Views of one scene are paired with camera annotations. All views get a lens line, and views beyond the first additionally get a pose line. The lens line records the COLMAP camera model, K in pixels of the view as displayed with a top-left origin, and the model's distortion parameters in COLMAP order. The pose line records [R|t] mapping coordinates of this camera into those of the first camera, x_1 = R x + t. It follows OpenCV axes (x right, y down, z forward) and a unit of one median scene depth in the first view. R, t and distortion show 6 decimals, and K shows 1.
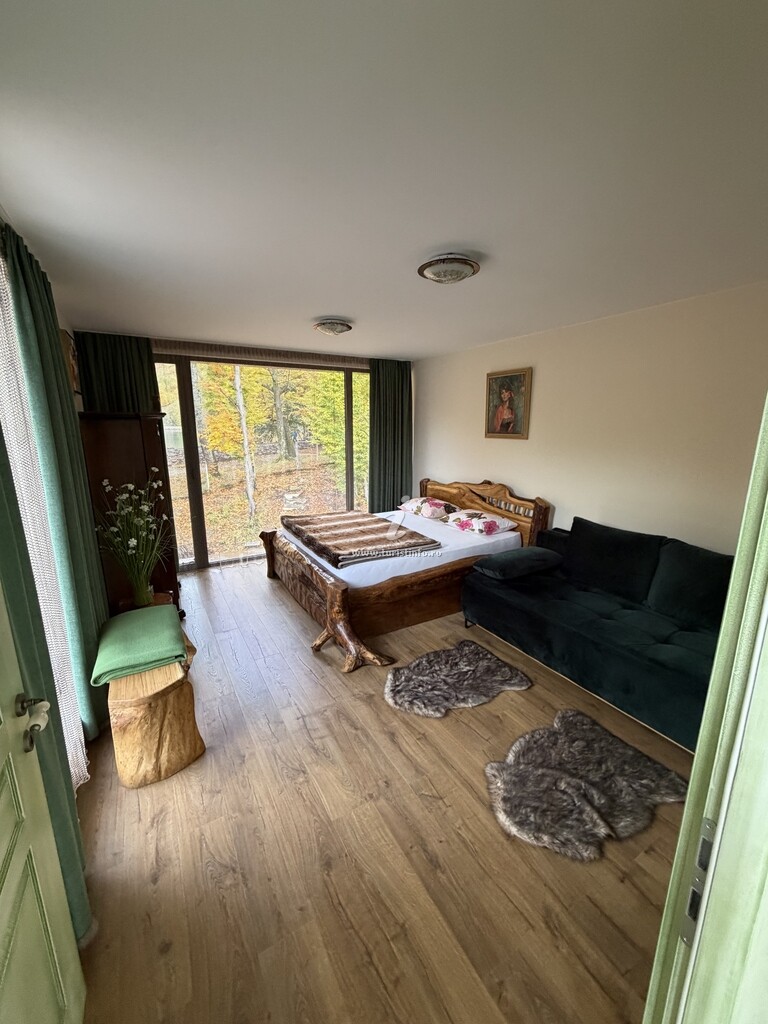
lens RADIAL K [[407.2, 0, 382.6], [0, 407.2, 509.3], [0, 0, 1]] dist [0.002225, -0.000084]
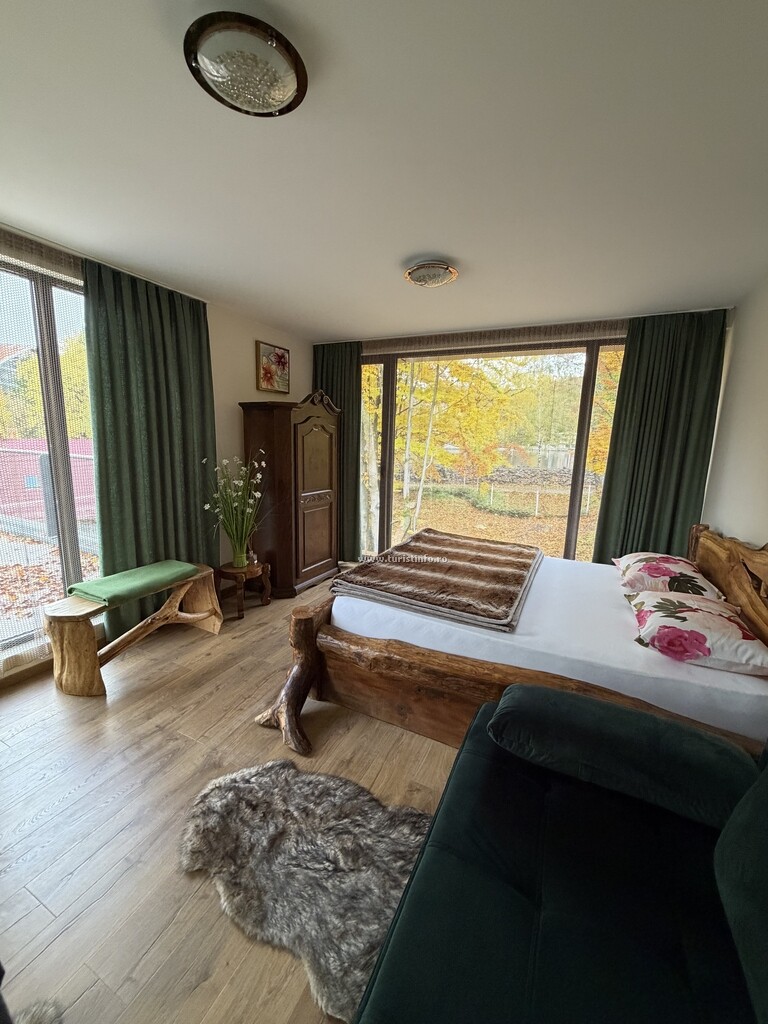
lens RADIAL K [[403.5, 0, 384.0], [0, 403.5, 512.0], [0, 0, 1]] dist [-0.001272, -0.000131]
pose [[0.552675, 0.162559, -0.817389, 0.662018], [-0.204126, 0.977322, 0.056346, -0.080335], [0.808011, 0.135709, 0.573324, 0.793291]]
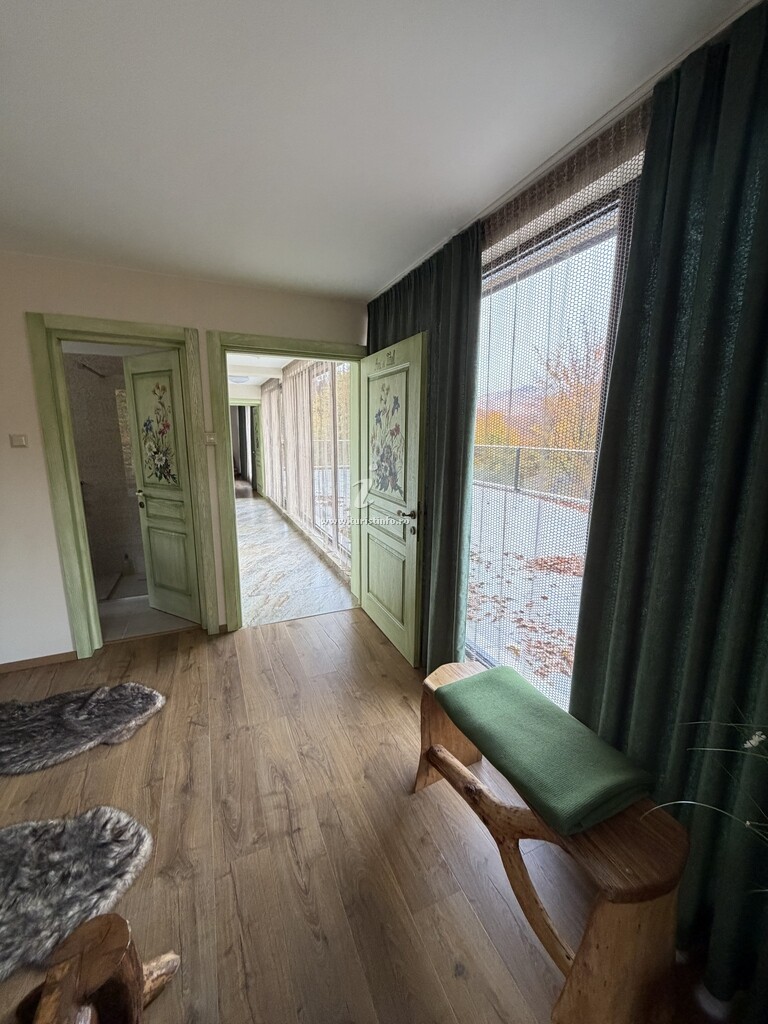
lens RADIAL K [[407.2, 0, 382.6], [0, 407.2, 509.3], [0, 0, 1]] dist [0.002225, -0.000084]
pose [[-0.993170, -0.030535, 0.112613, -0.386477], [0.015878, 0.920803, 0.389705, -0.223366], [-0.115594, 0.388831, -0.914029, 1.327111]]
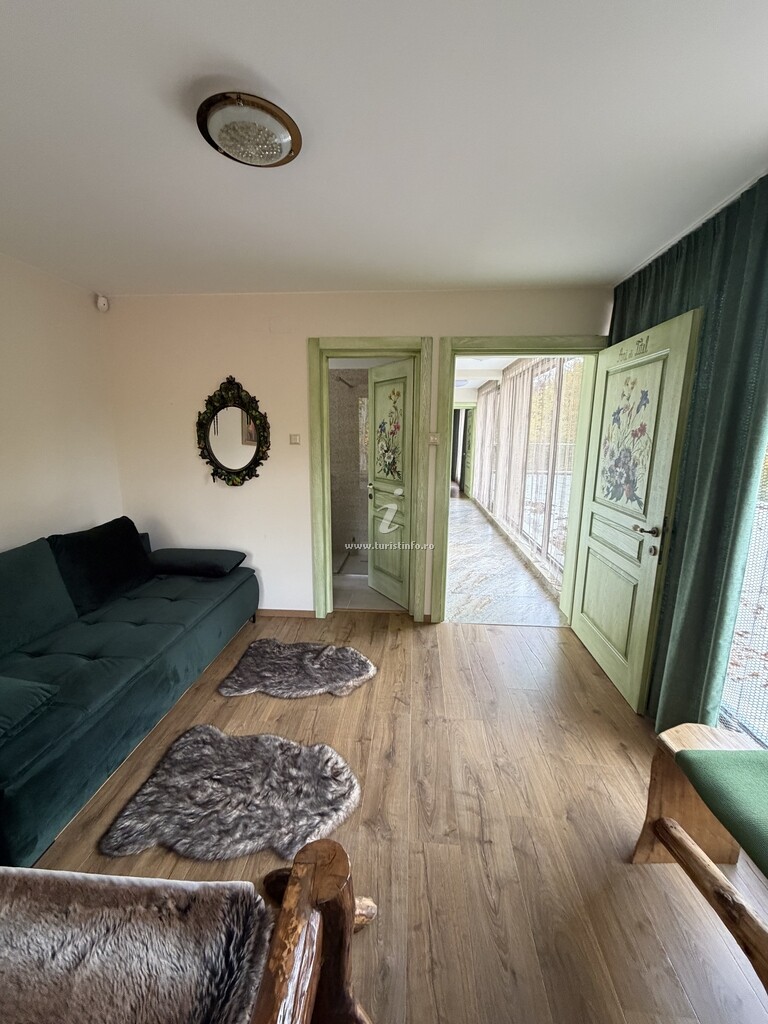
lens RADIAL K [[407.2, 0, 382.6], [0, 407.2, 509.3], [0, 0, 1]] dist [0.002225, -0.000084]
pose [[-0.818990, -0.115083, 0.562149, -0.354254], [0.110815, 0.929517, 0.351735, -0.217333], [-0.563006, 0.350362, -0.748512, 1.330366]]
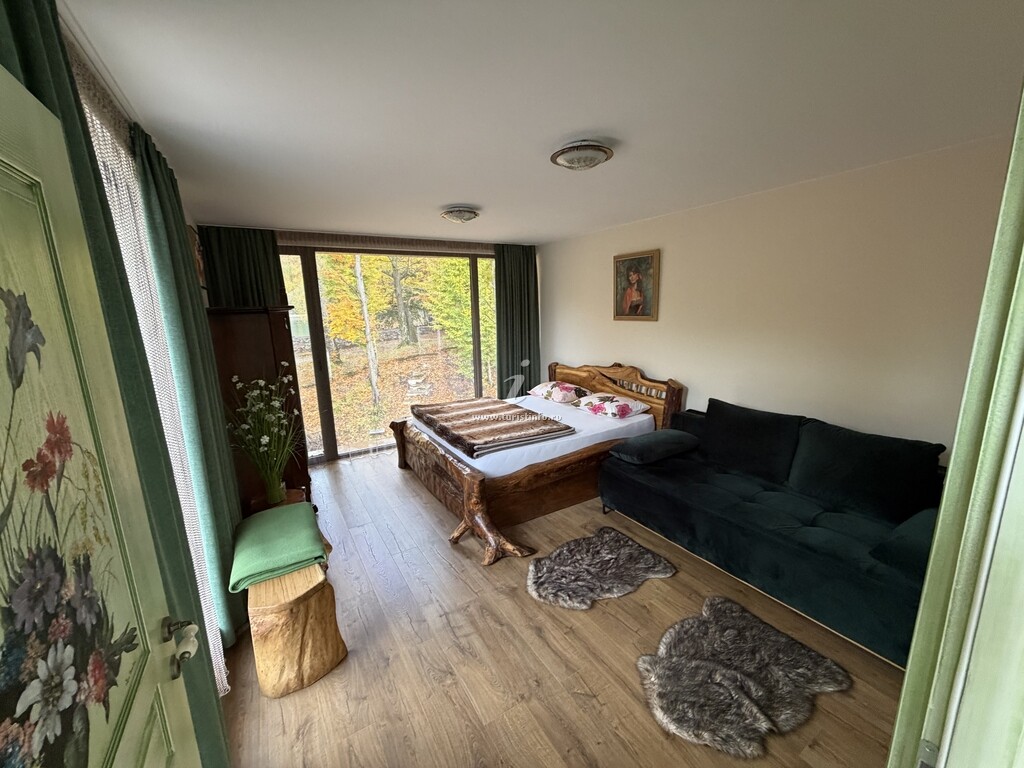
lens RADIAL K [[407.2, 0, 509.4], [0, 407.2, 385.2], [0, 0, 1]] dist [0.002225, -0.000084]
pose [[0.999465, -0.030781, 0.011015, -0.035808], [0.030942, 0.999413, -0.014728, -0.018130], [-0.010555, 0.015061, 0.999831, 0.014498]]
